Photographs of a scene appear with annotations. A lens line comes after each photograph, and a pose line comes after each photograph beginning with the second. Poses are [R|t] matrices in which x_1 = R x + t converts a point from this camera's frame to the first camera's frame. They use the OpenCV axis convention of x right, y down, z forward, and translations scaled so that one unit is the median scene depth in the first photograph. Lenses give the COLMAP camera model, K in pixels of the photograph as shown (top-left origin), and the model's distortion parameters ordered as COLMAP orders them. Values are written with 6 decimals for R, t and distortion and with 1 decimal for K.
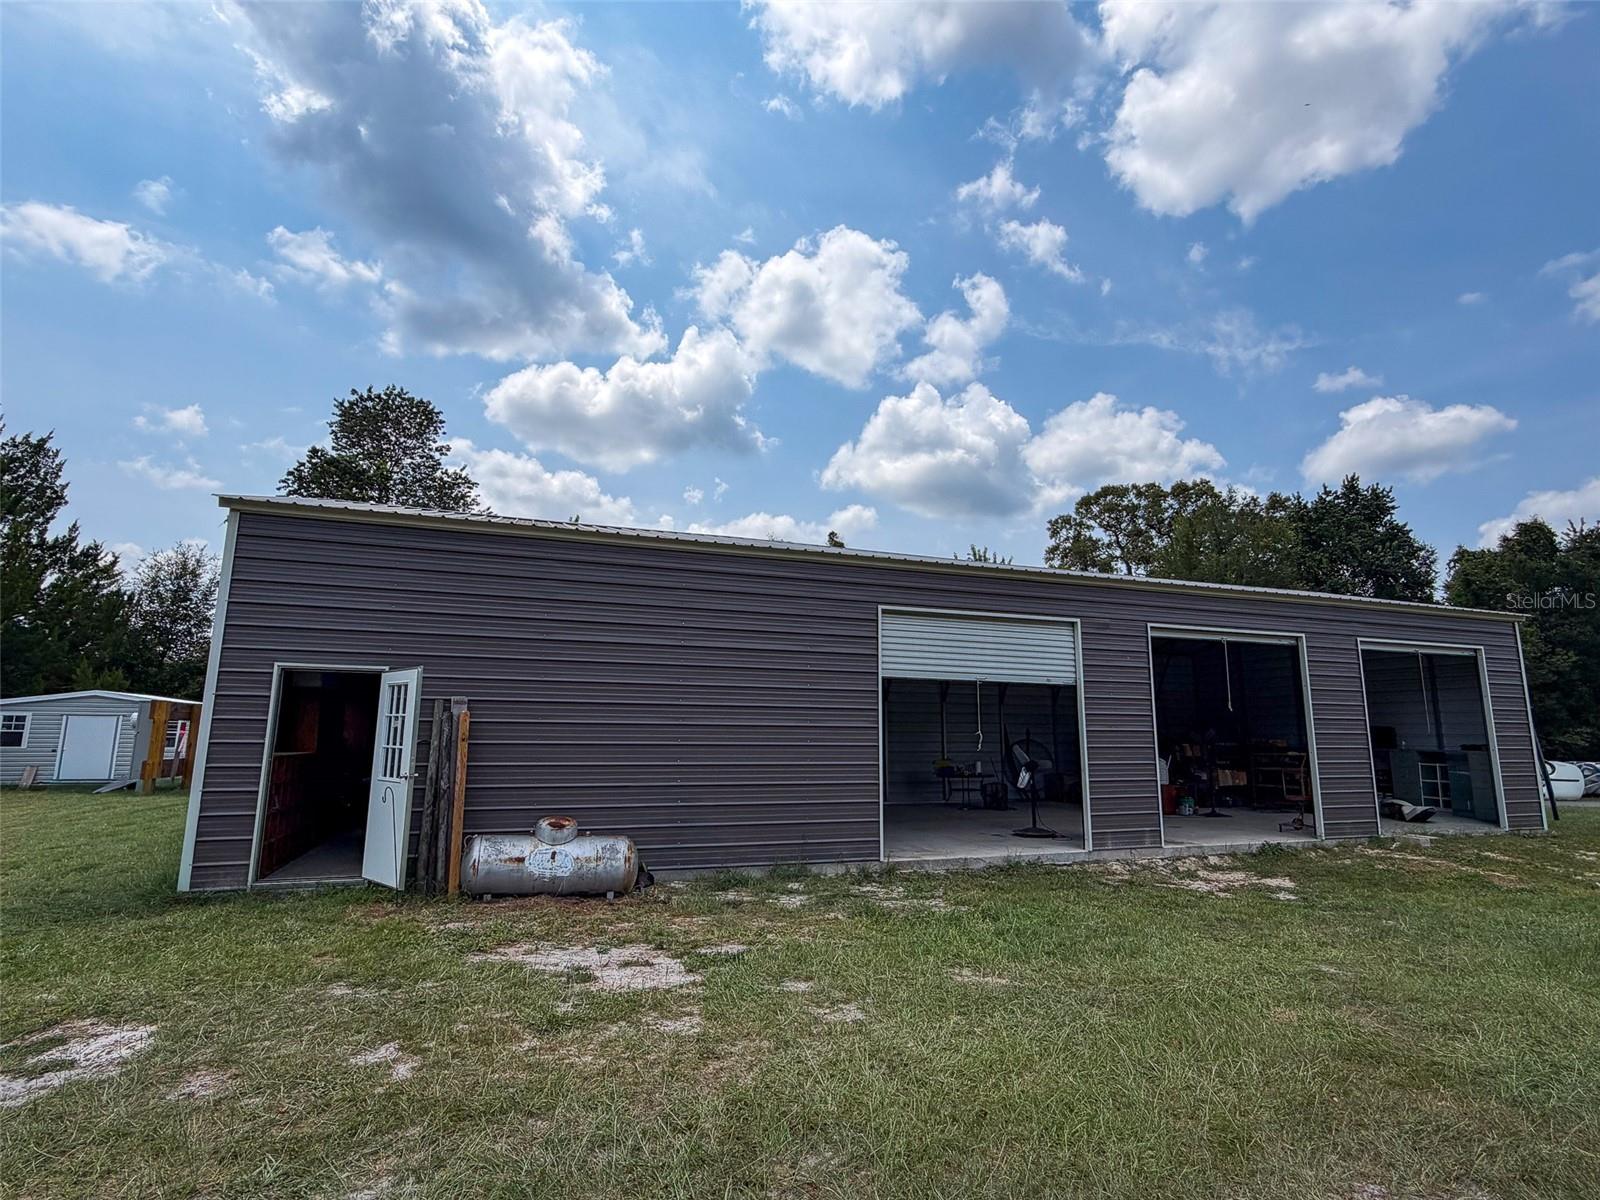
lens RADIAL K [[785.3, 0, 800.0], [0, 785.3, 600.0], [0, 0, 1]] dist [-0.001066, 0.000347]
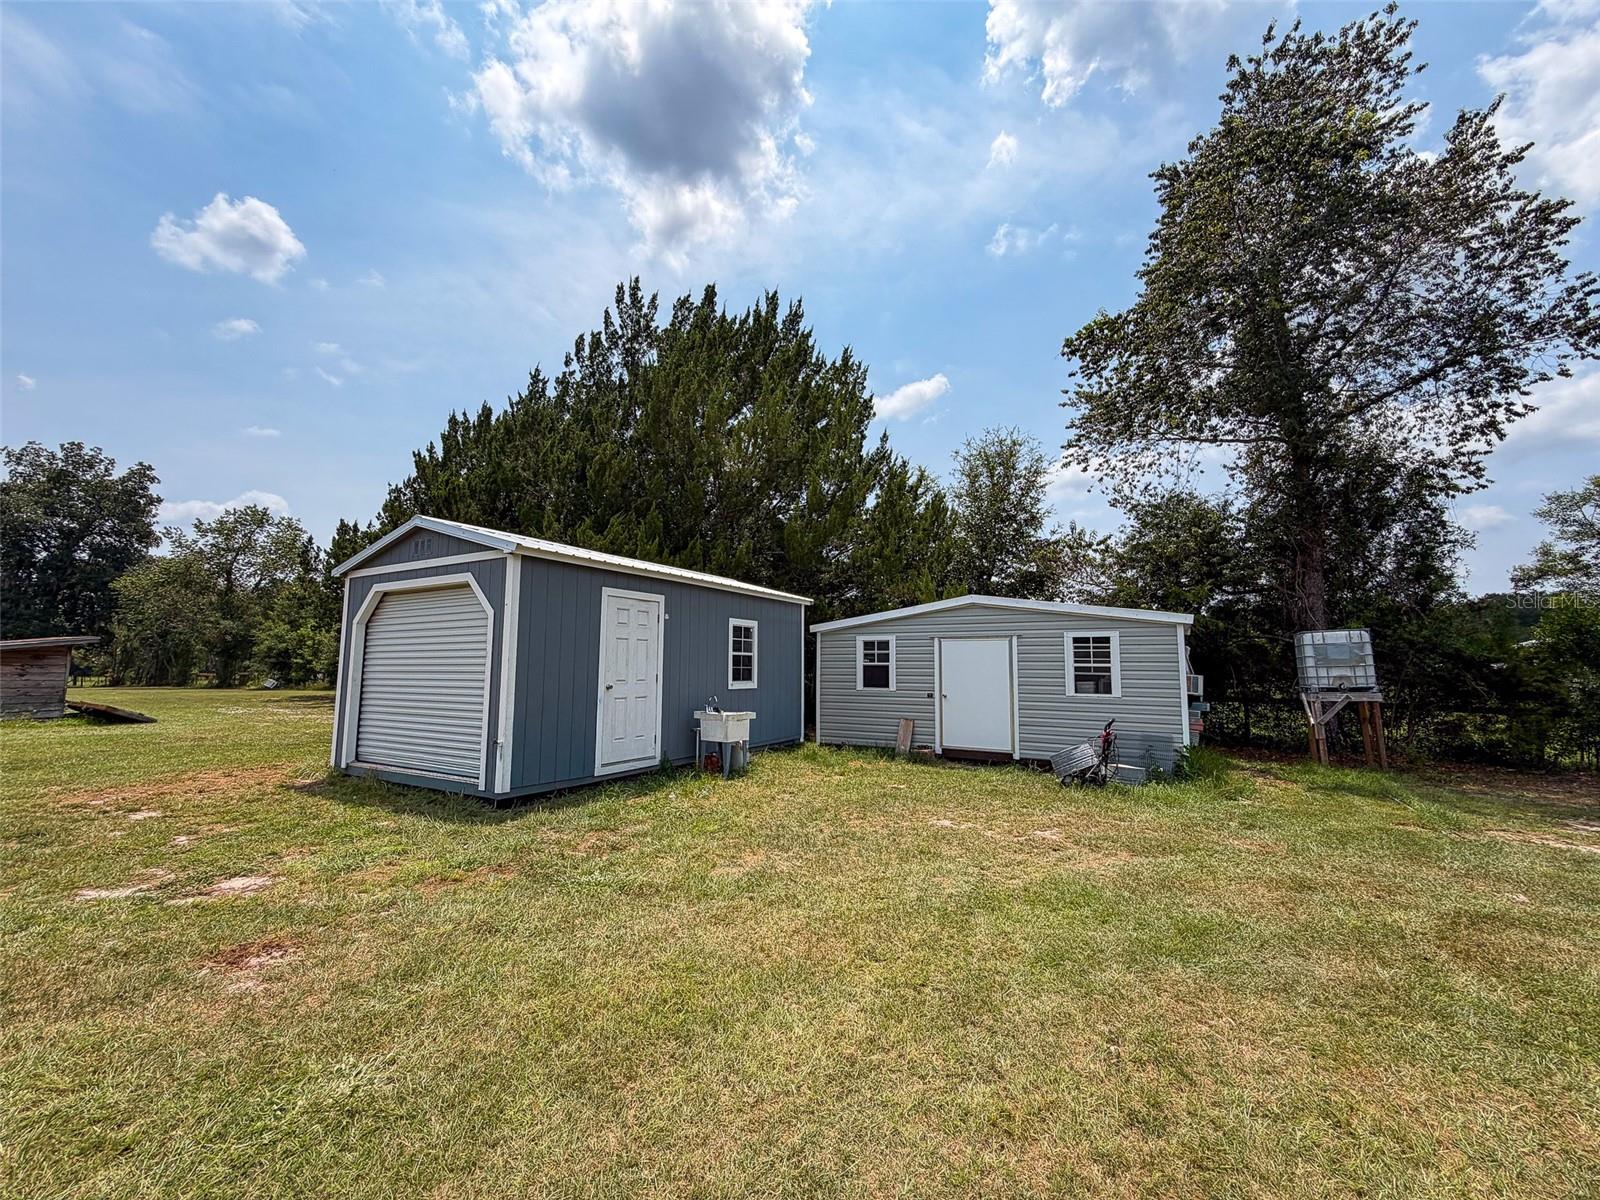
lens RADIAL K [[636.2, 0, 800.0], [0, 636.2, 600.0], [0, 0, 1]] dist [0.007497, 0.000230]
pose [[0.654733, -0.082708, -0.751321, -0.473717], [0.125414, 0.992104, 0.000077, 0.078052], [0.745383, -0.094277, 0.659937, 0.448174]]
